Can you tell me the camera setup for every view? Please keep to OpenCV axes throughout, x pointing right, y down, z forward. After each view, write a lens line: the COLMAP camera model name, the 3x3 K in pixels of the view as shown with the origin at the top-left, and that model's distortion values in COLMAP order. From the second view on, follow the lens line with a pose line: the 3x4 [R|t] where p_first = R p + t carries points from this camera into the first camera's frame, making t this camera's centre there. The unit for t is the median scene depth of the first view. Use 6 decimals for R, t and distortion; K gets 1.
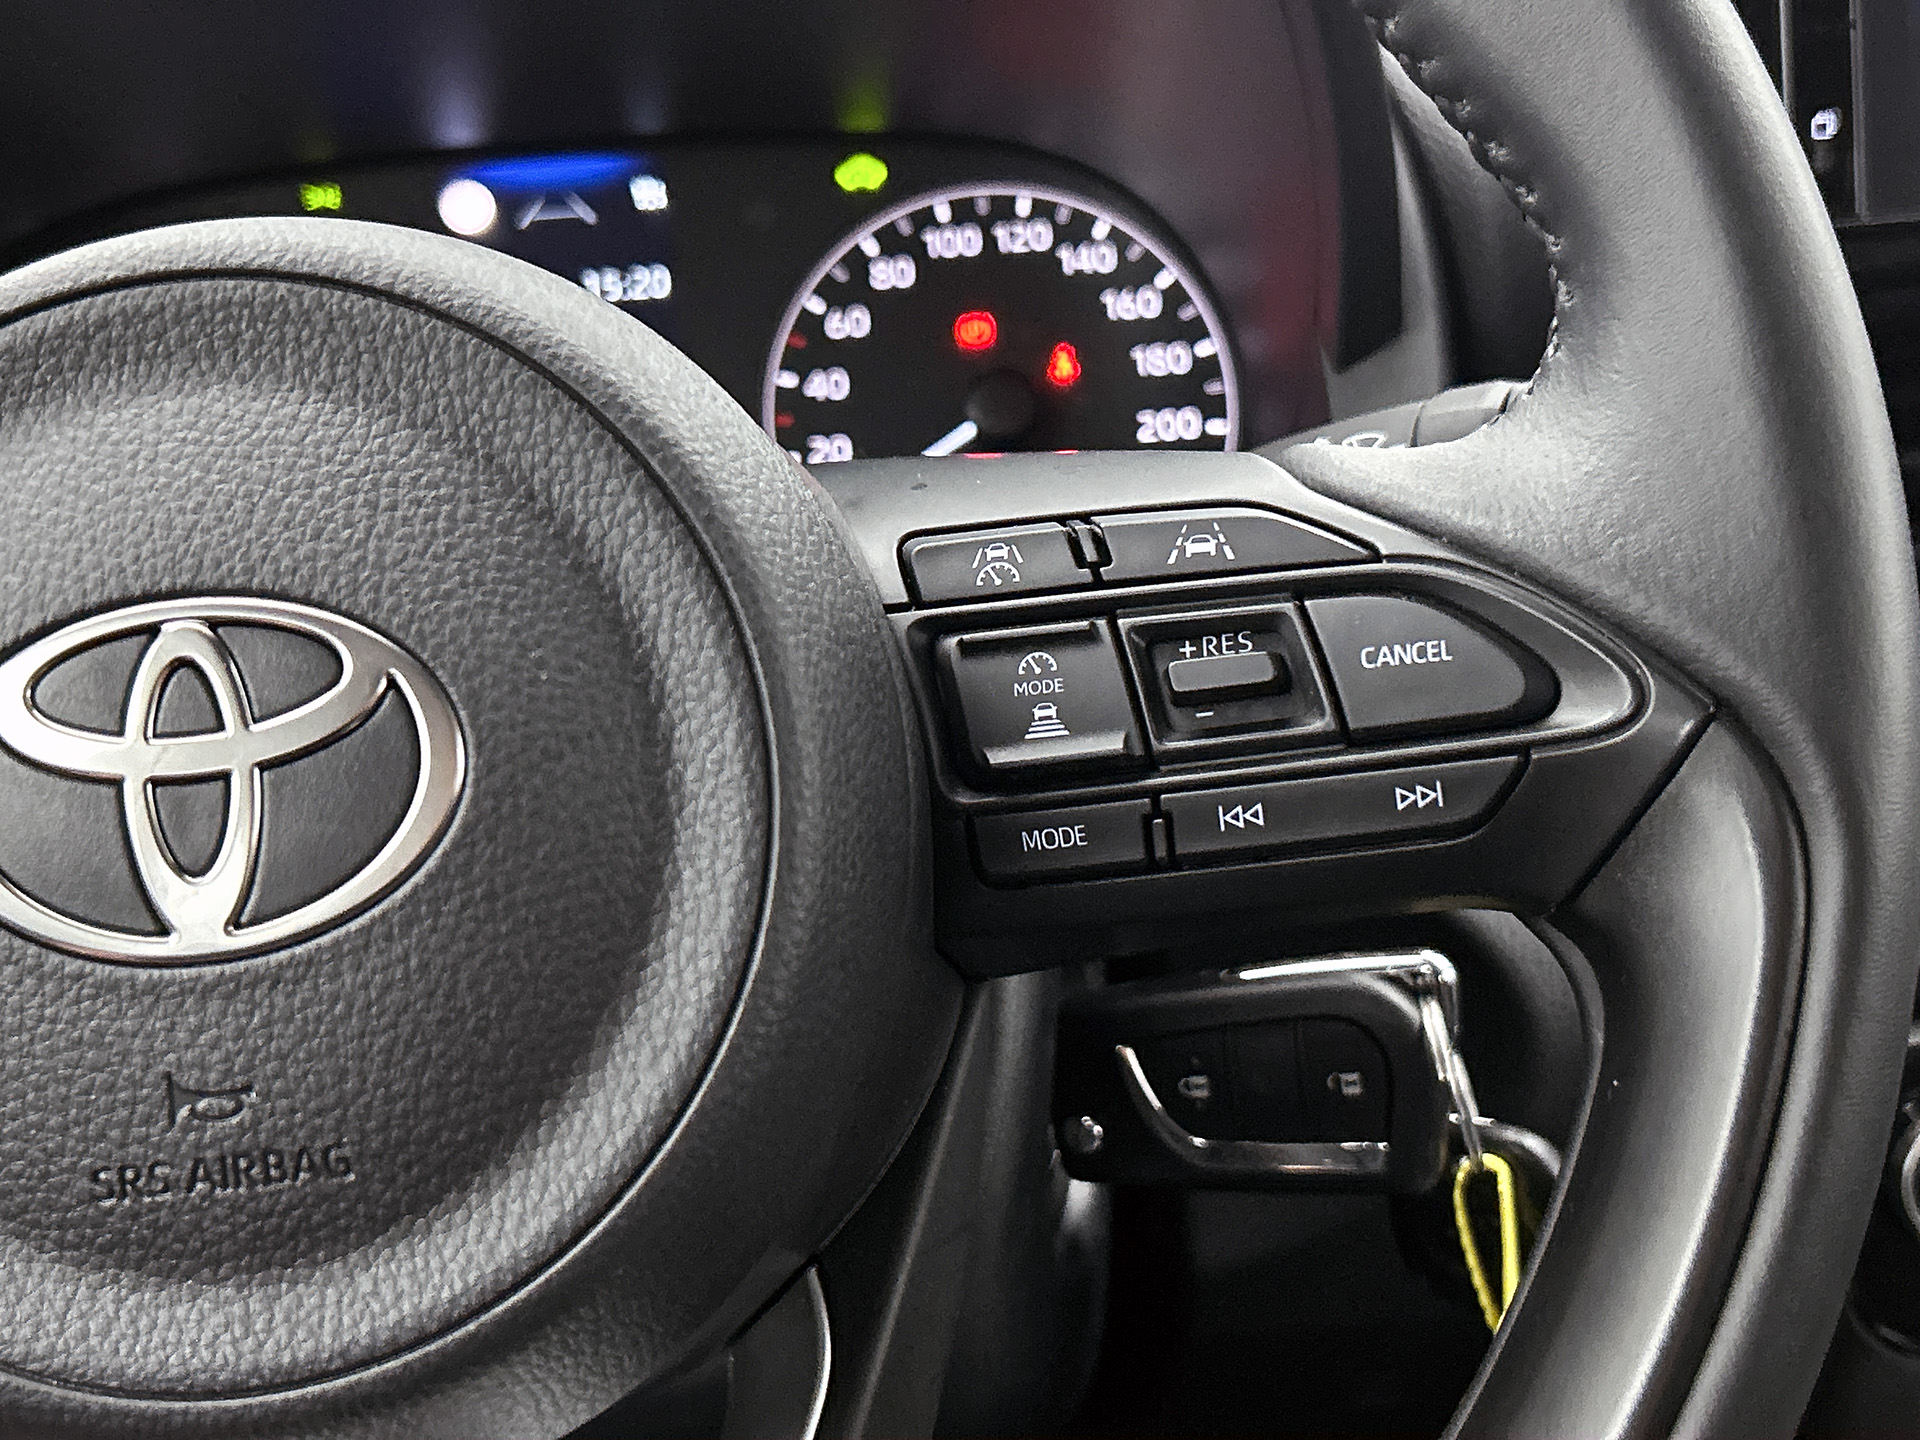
lens RADIAL K [[2539.3, 0, 985.4], [0, 2539.3, 719.9], [0, 0, 1]] dist [0.097487, 0.000000]
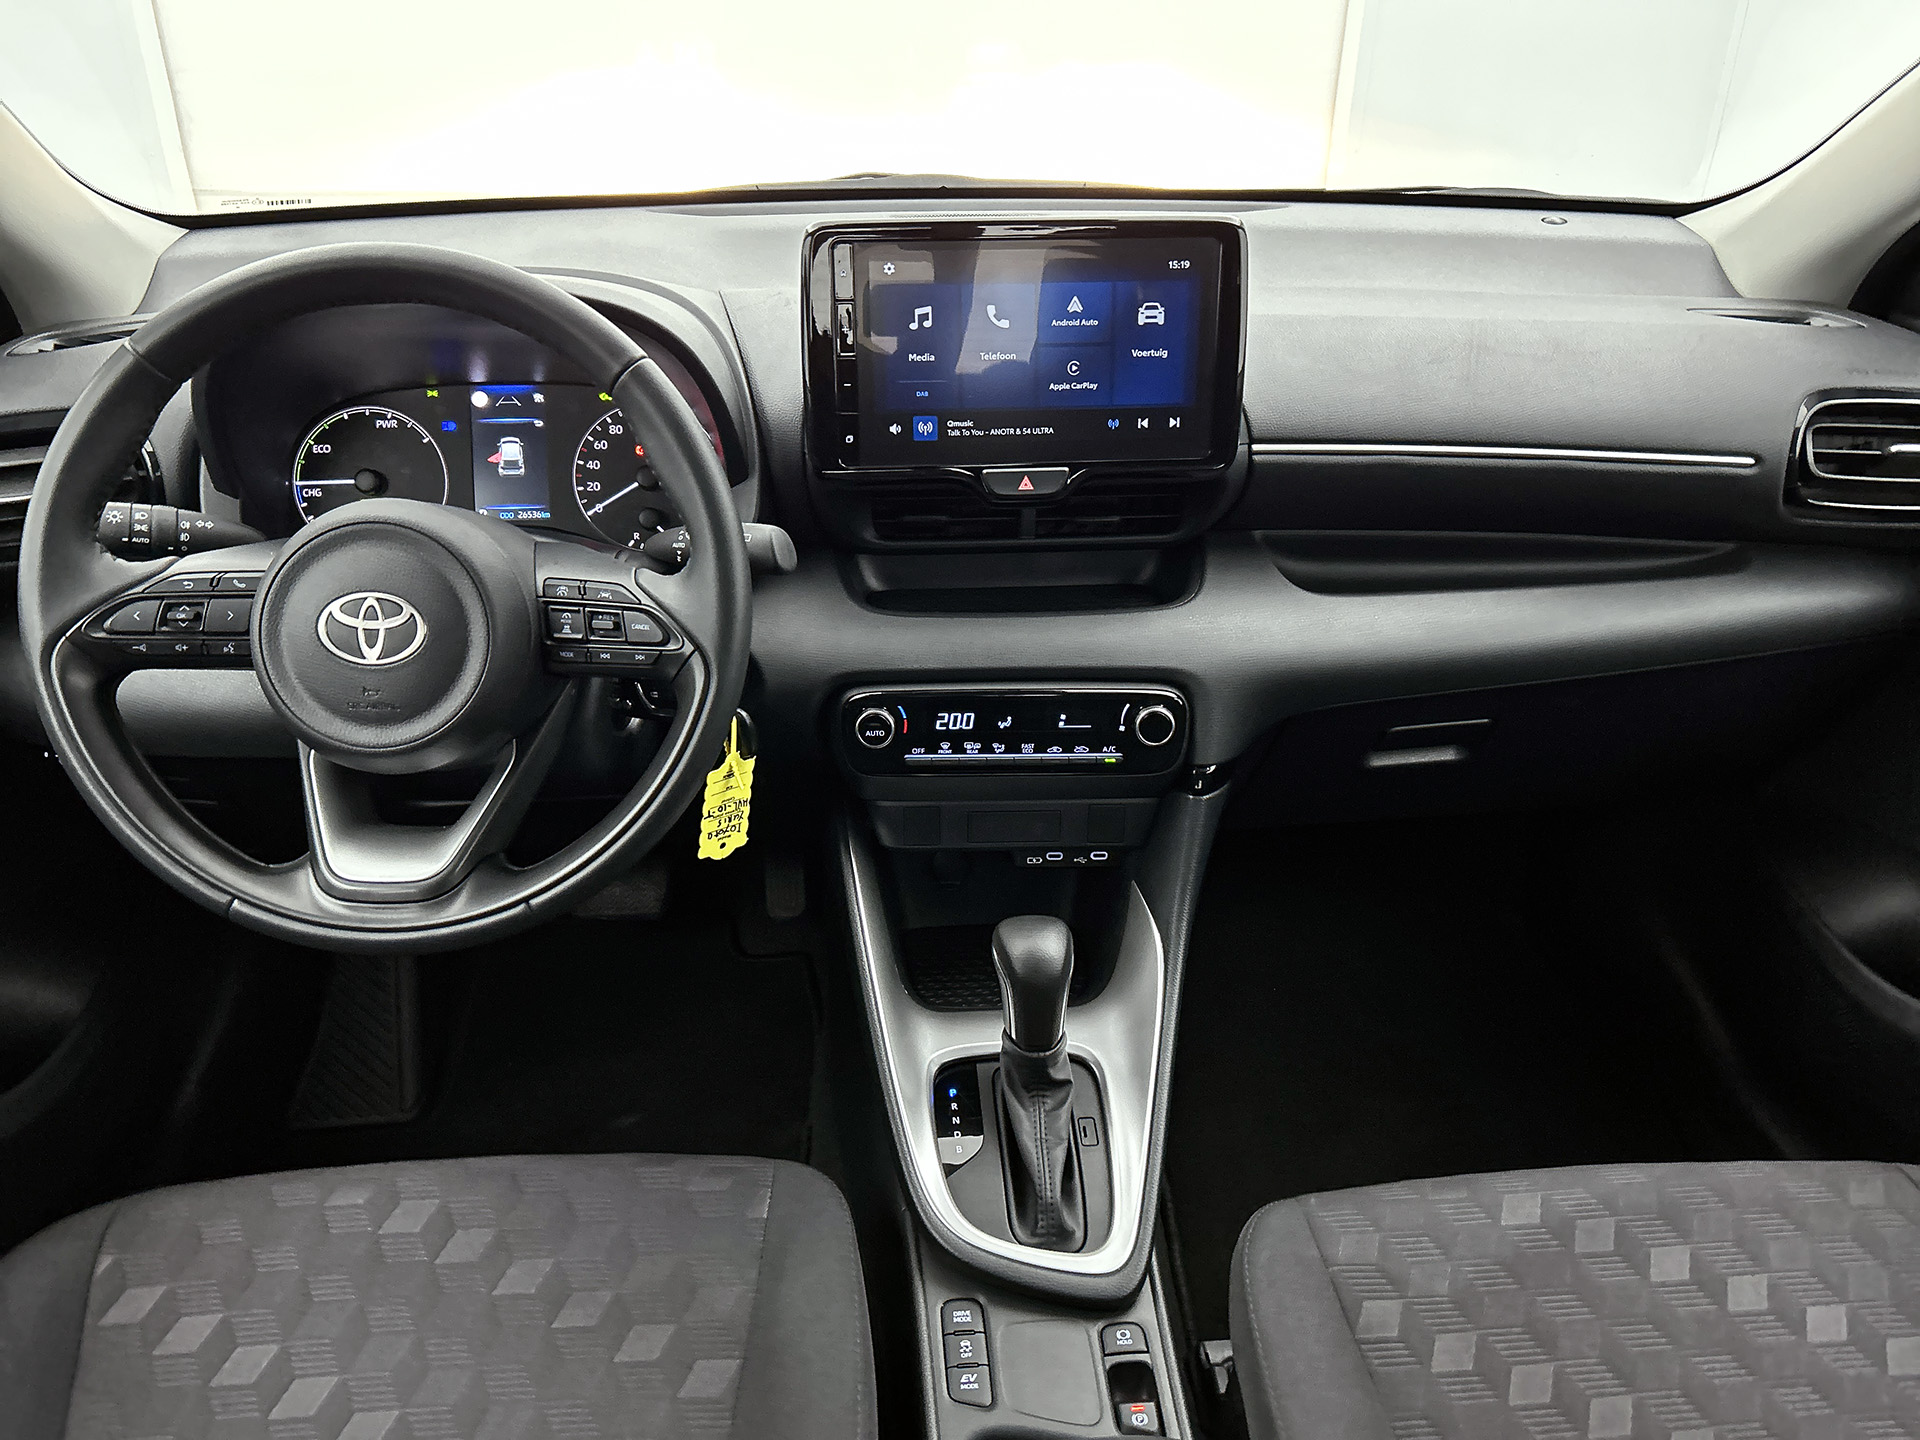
lens RADIAL K [[1498.7, 0, 956.3], [0, 1498.7, 726.9], [0, 0, 1]] dist [0.047202, -0.048868]
pose [[0.997725, 0.058935, 0.032748, 0.660767], [-0.064075, 0.979979, 0.188511, -0.370015], [-0.020982, -0.190180, 0.981525, -1.734536]]
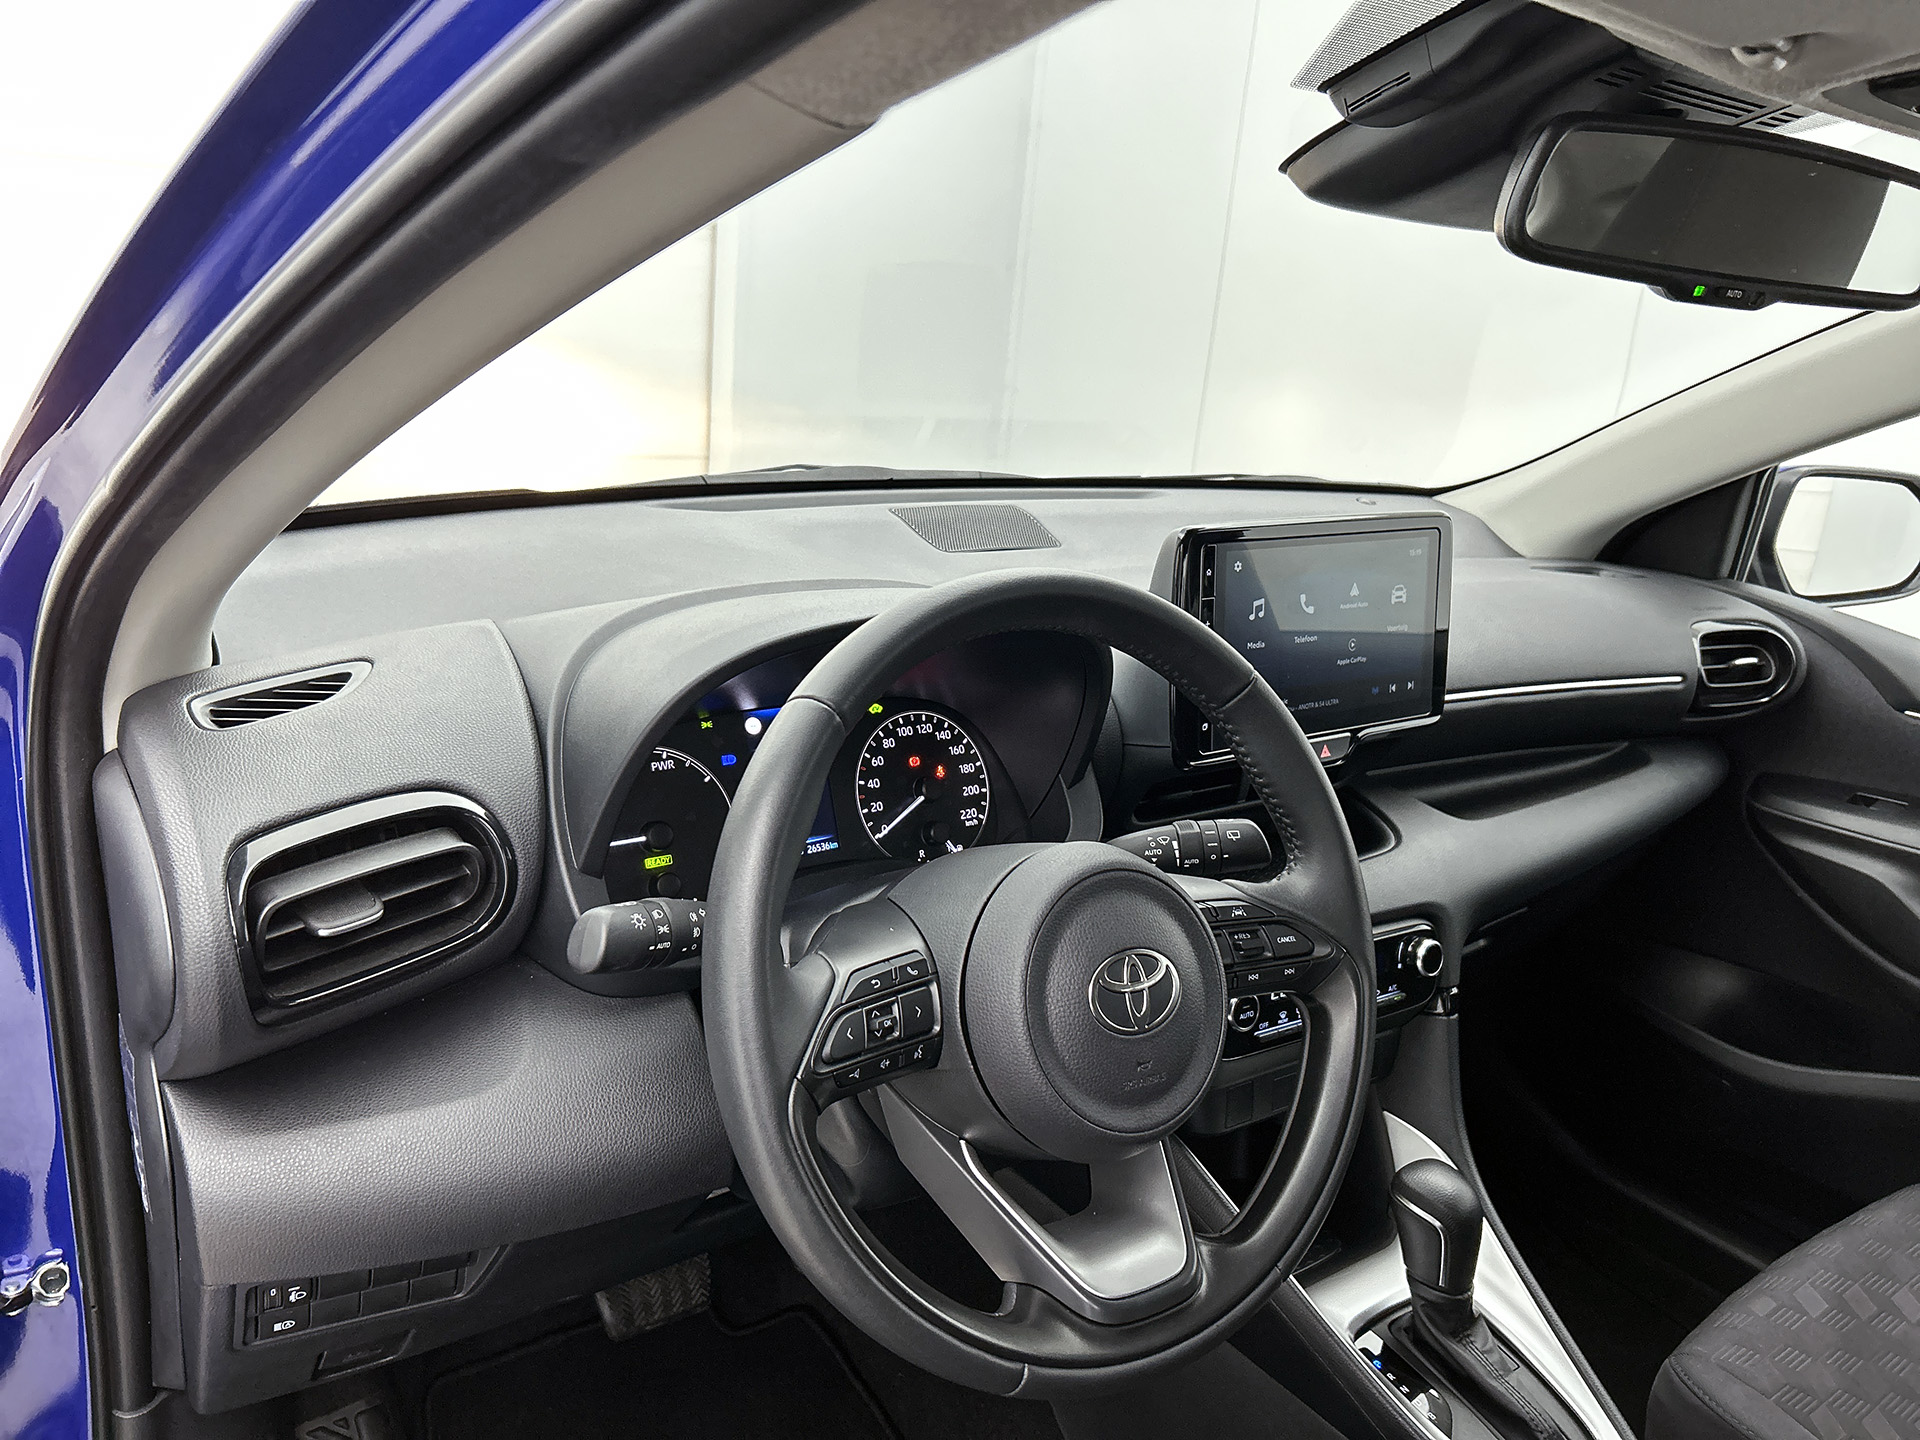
lens RADIAL K [[1498.7, 0, 949.1], [0, 1498.7, 706.4], [0, 0, 1]] dist [0.047202, -0.048868]
pose [[0.840422, -0.025882, 0.541314, -1.728535], [0.025893, 0.999636, 0.007594, -0.438473], [-0.541314, 0.007634, 0.840786, -0.901350]]
